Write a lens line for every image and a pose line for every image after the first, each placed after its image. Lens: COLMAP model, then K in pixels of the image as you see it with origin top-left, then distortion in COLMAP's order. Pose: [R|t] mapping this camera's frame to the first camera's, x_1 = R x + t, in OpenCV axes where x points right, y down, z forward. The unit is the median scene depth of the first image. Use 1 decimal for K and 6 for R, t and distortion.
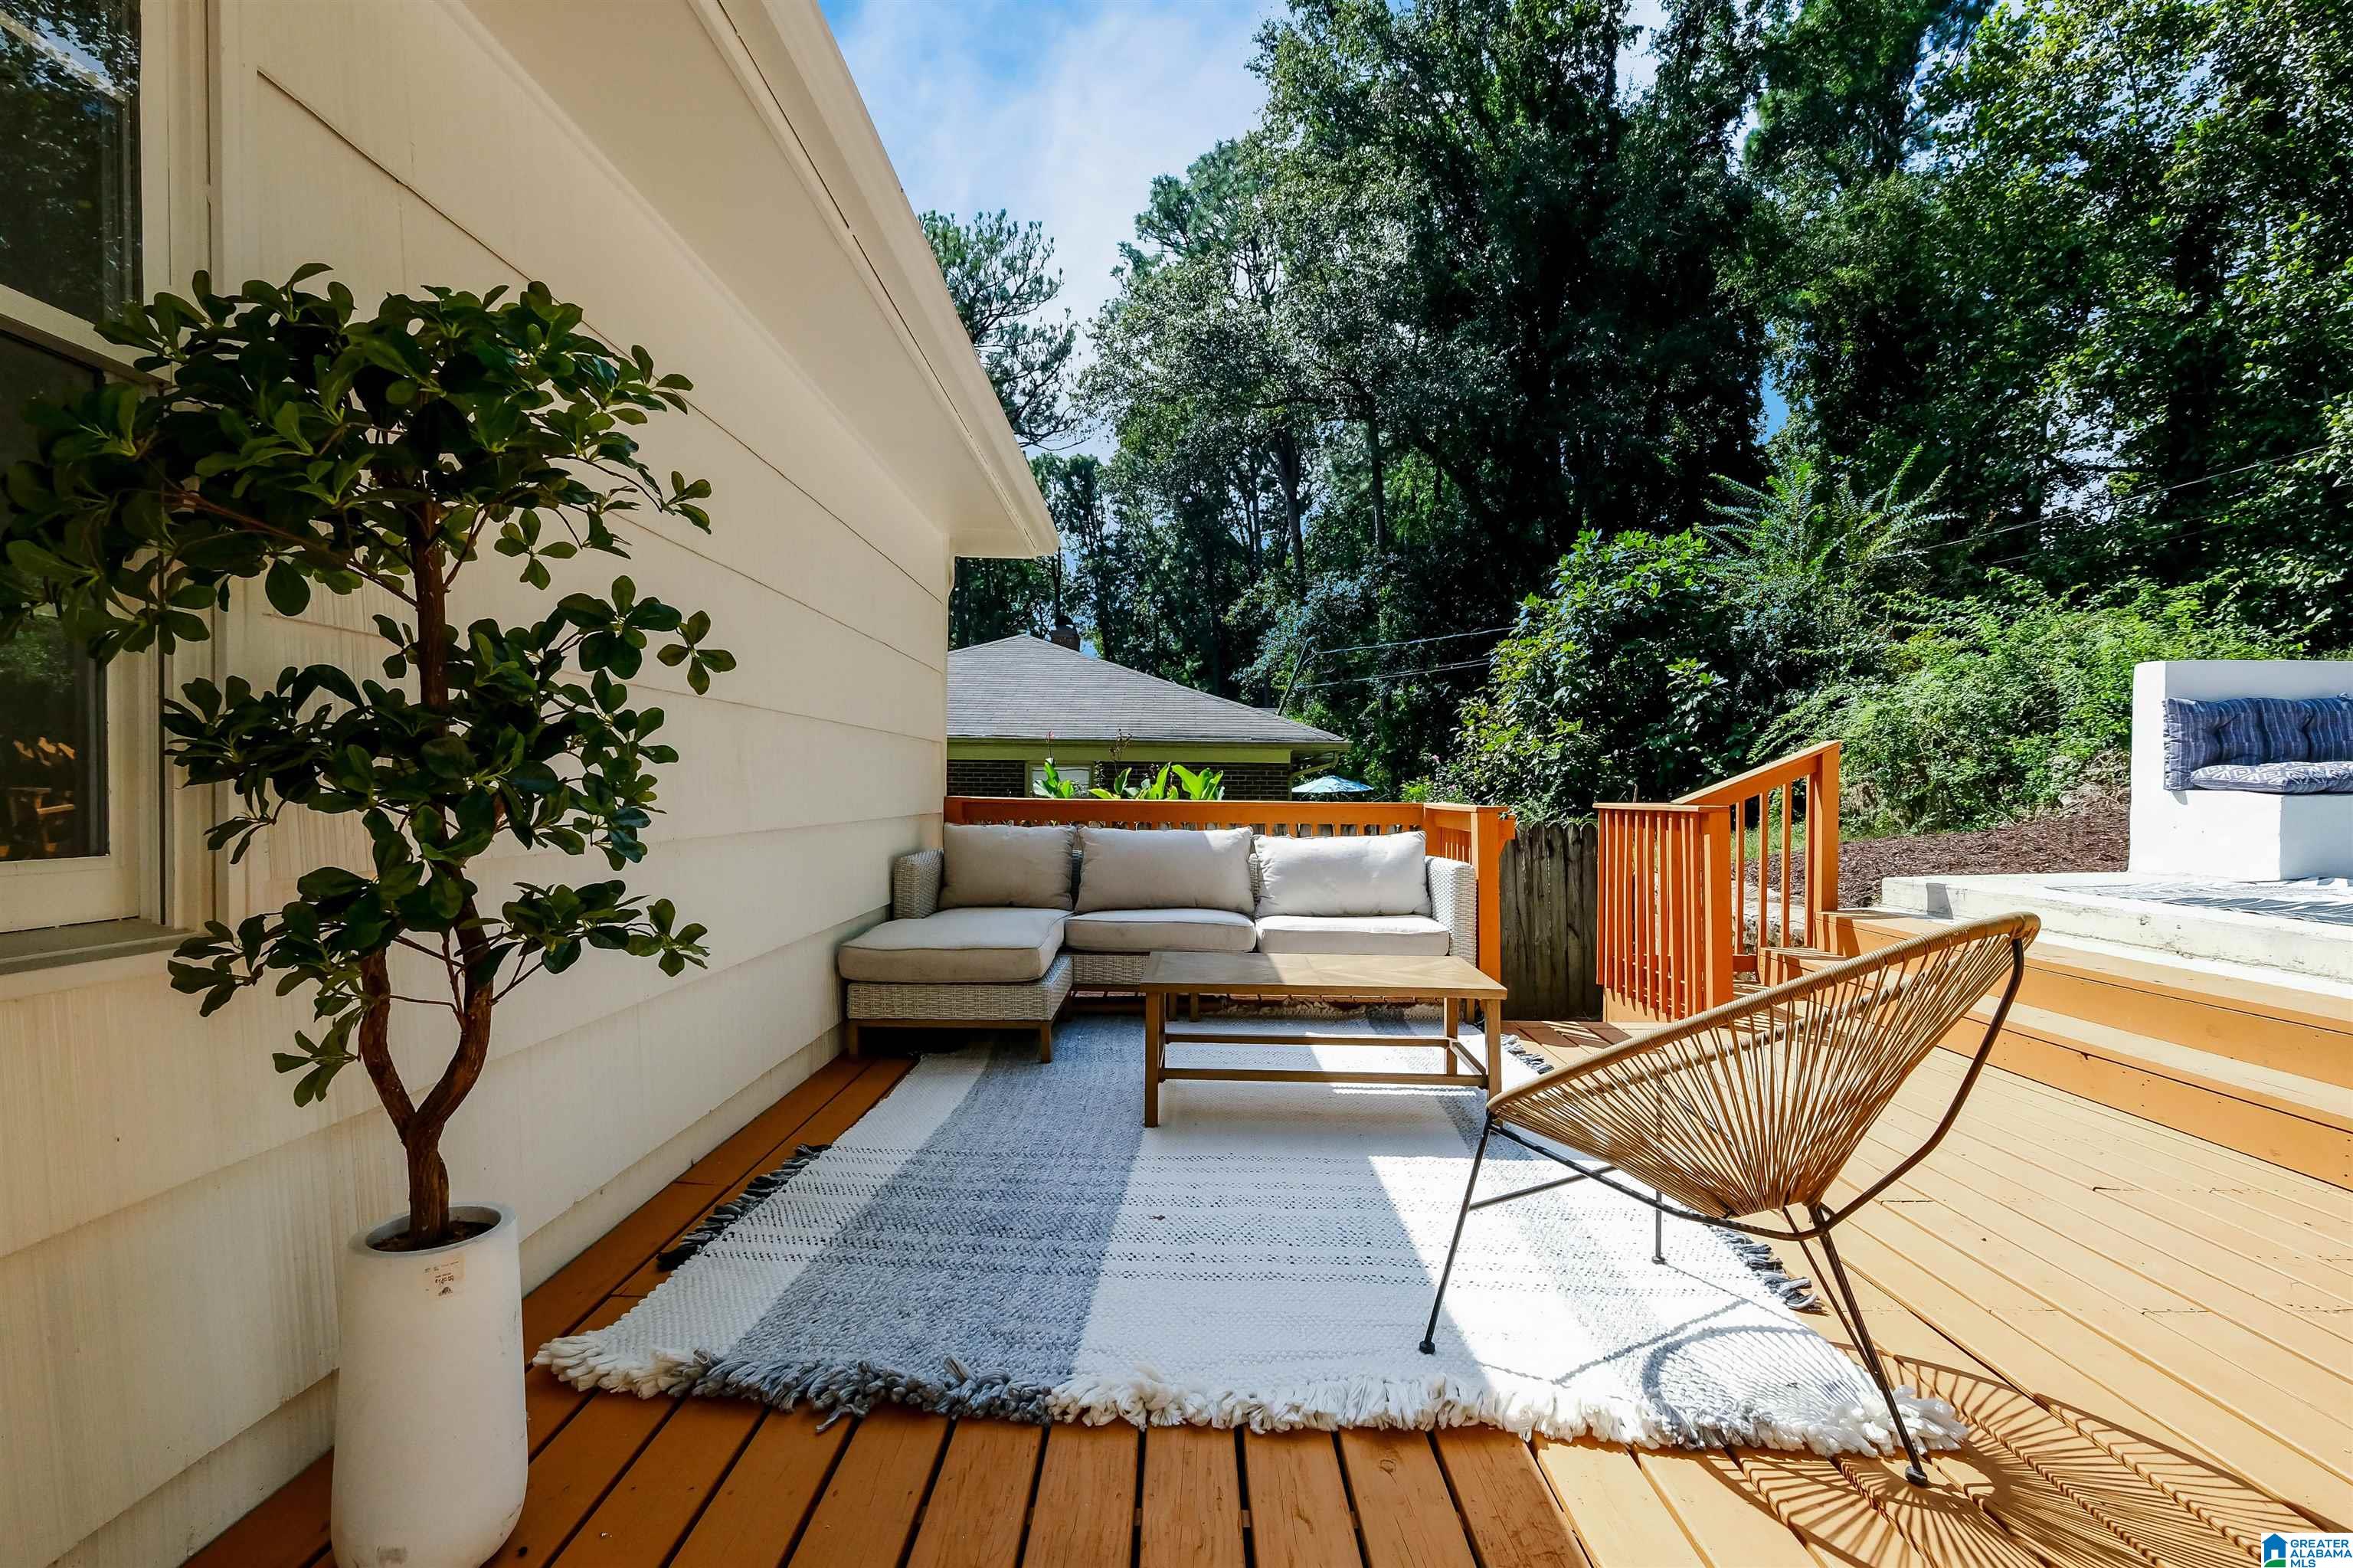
lens RADIAL K [[1080.2, 0, 1184.4], [0, 1080.2, 824.7], [0, 0, 1]] dist [-0.003461, -0.000008]
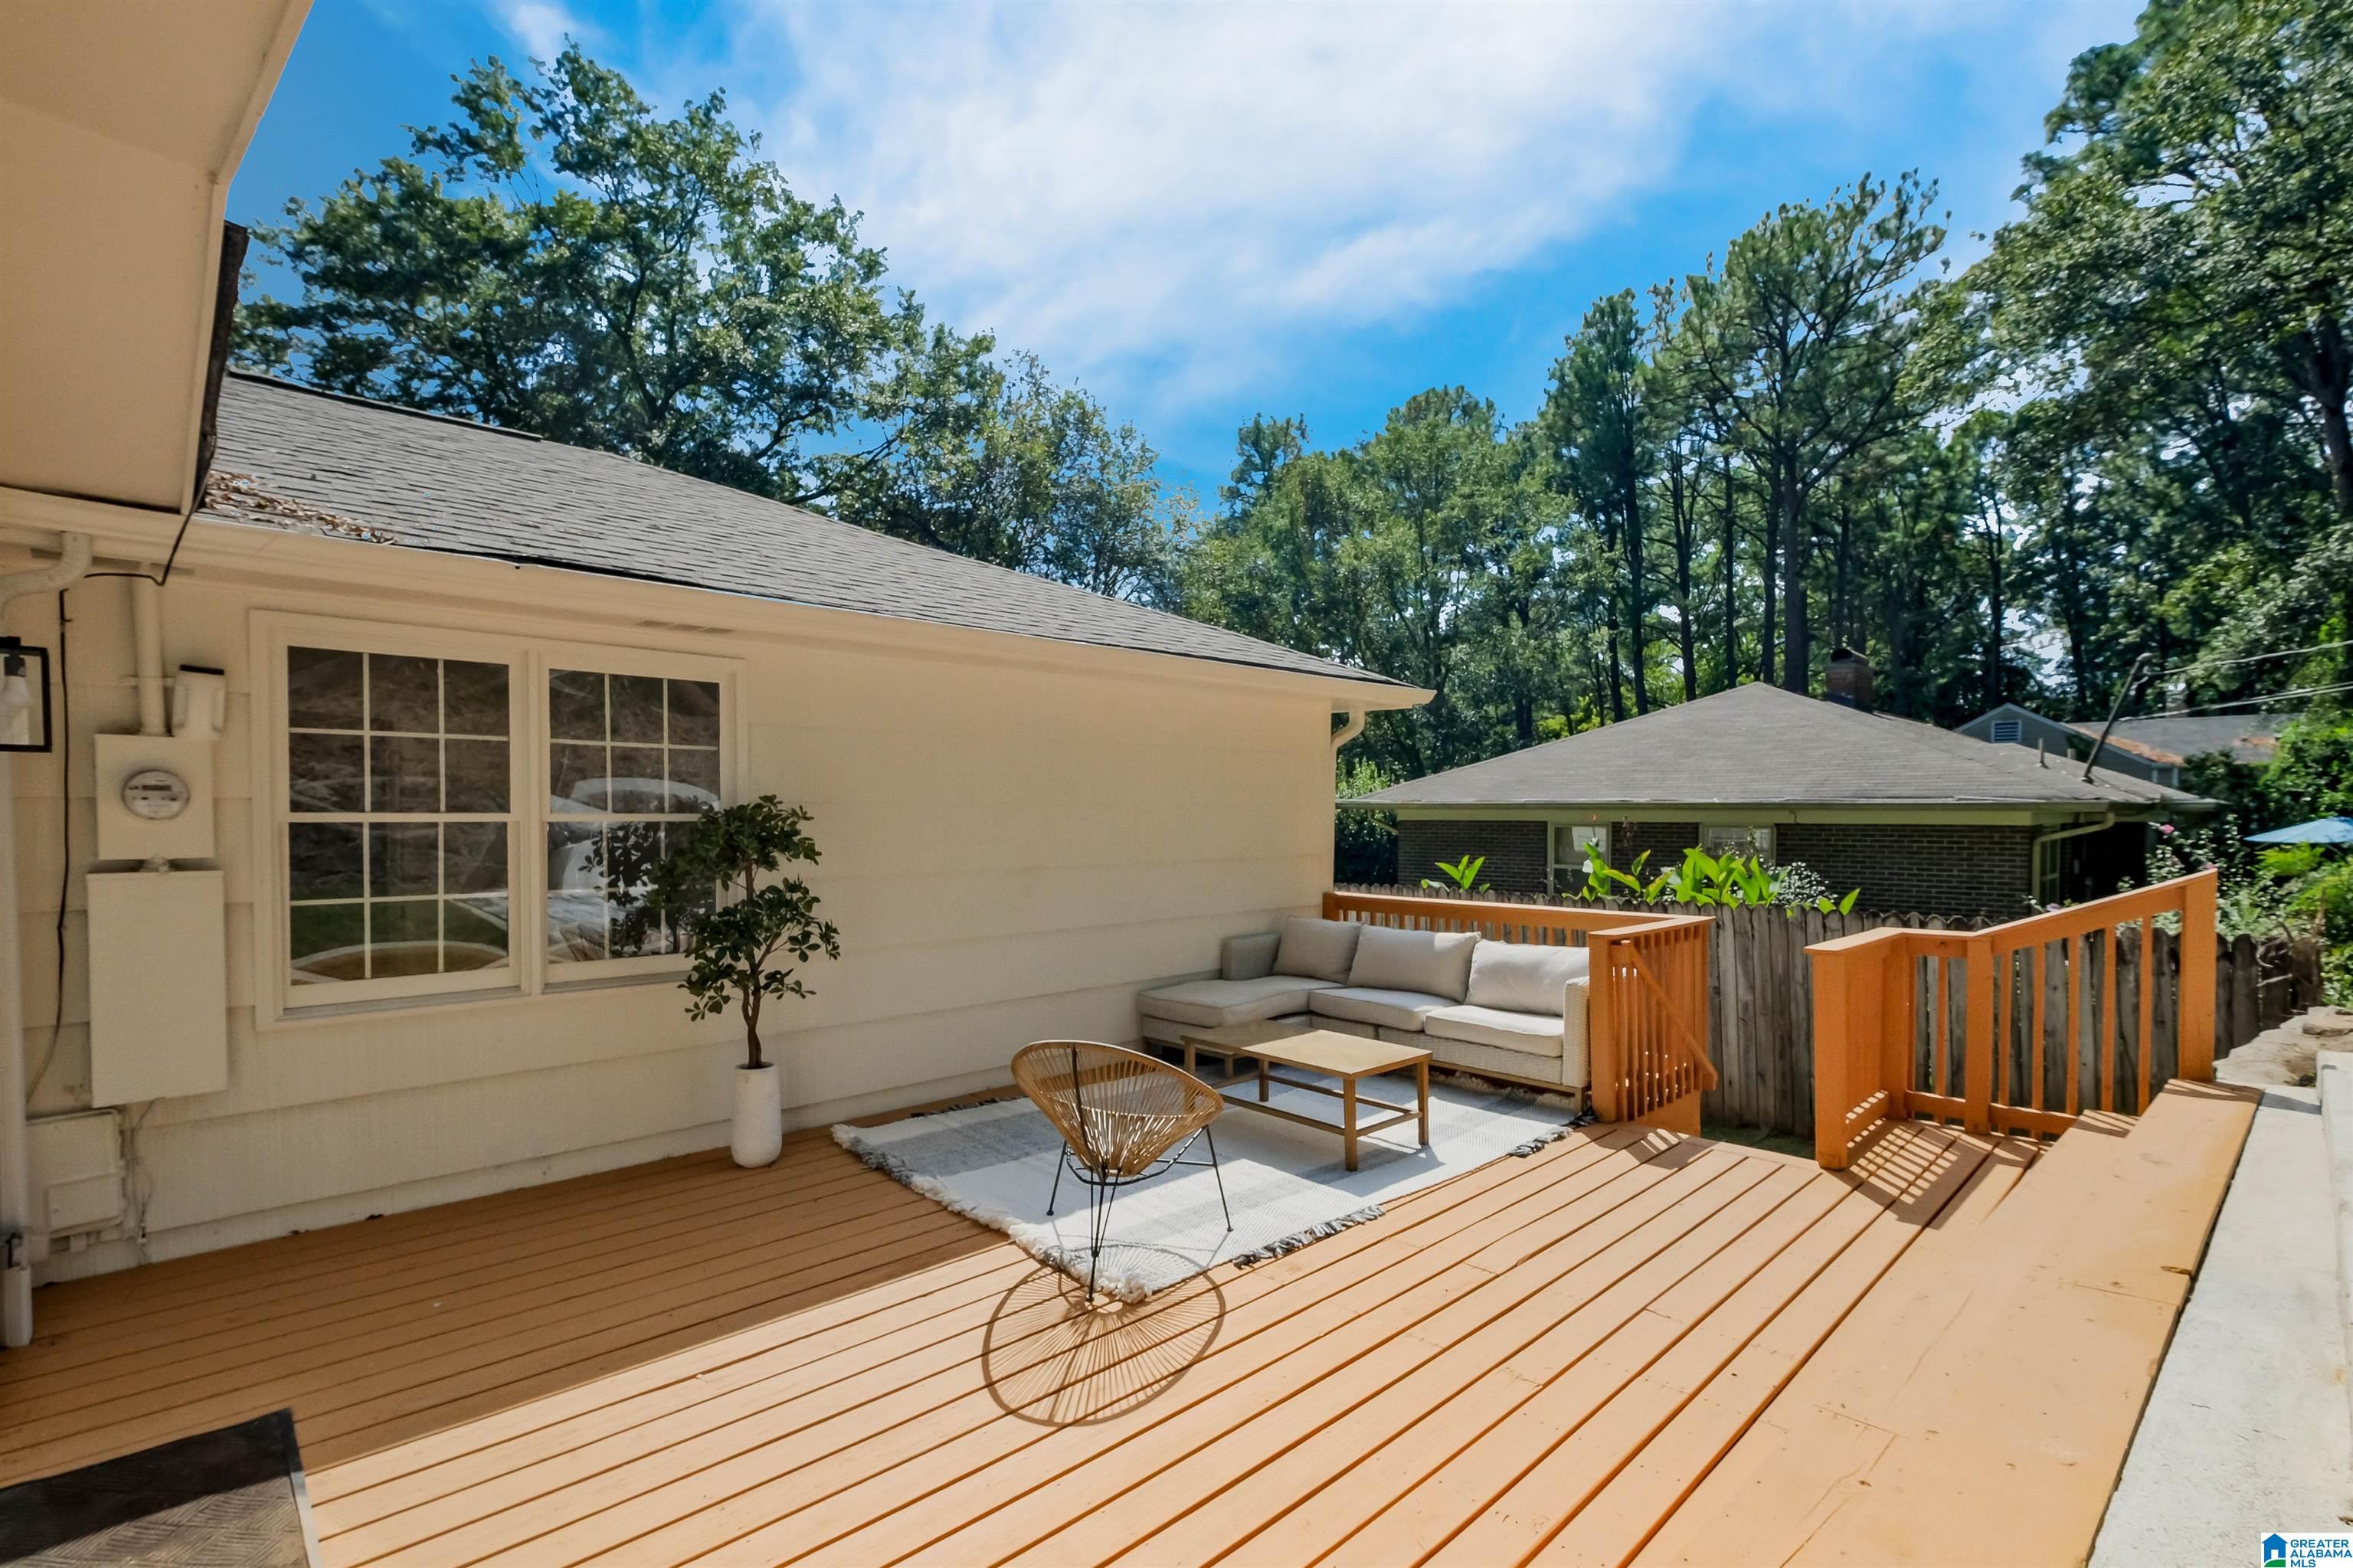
lens RADIAL K [[1080.2, 0, 1171.8], [0, 1080.2, 848.4], [0, 0, 1]] dist [-0.003461, -0.000008]
pose [[0.696298, 0.014292, -0.717610, 0.353293], [-0.018332, 0.999830, 0.002126, -0.045047], [0.717518, 0.011674, 0.696442, -0.059097]]
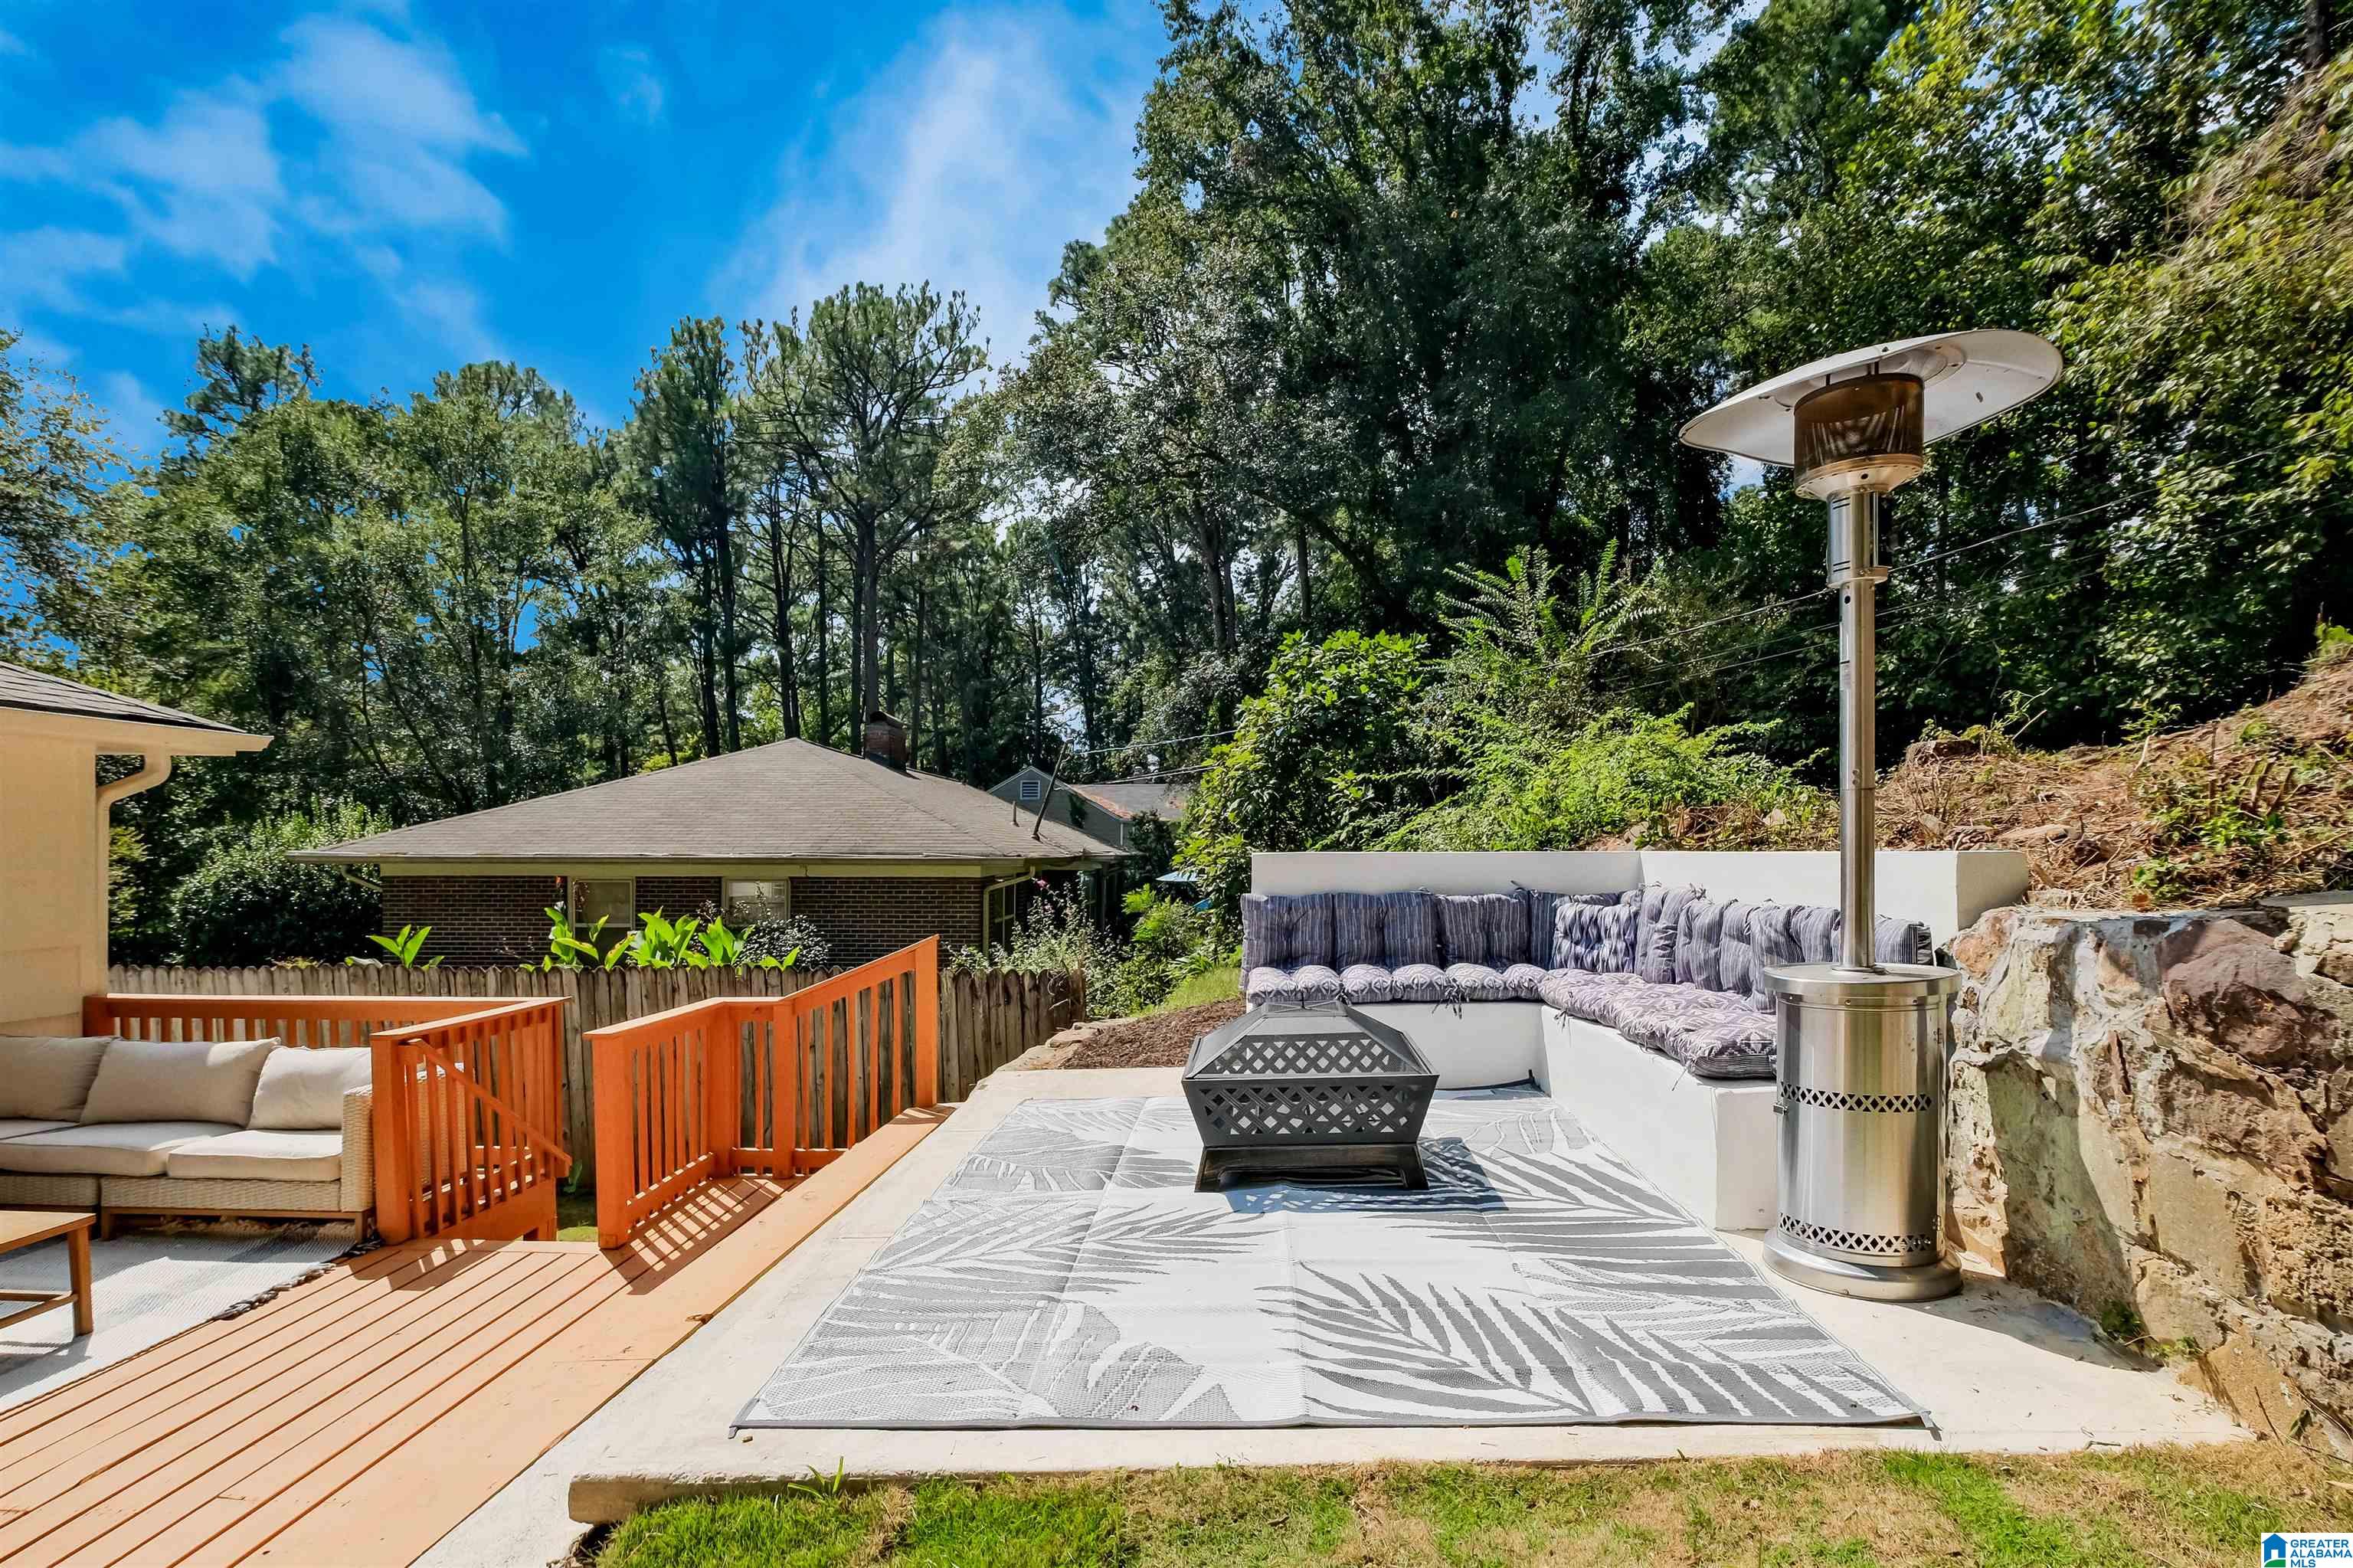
lens RADIAL K [[1118.6, 0, 1167.4], [0, 1118.6, 896.9], [0, 0, 1]] dist [-0.001216, -0.000558]
pose [[0.998297, -0.008999, -0.057636, 0.487707], [0.009285, 0.999946, 0.004691, -0.064144], [0.057591, -0.005218, 0.998327, -0.005188]]
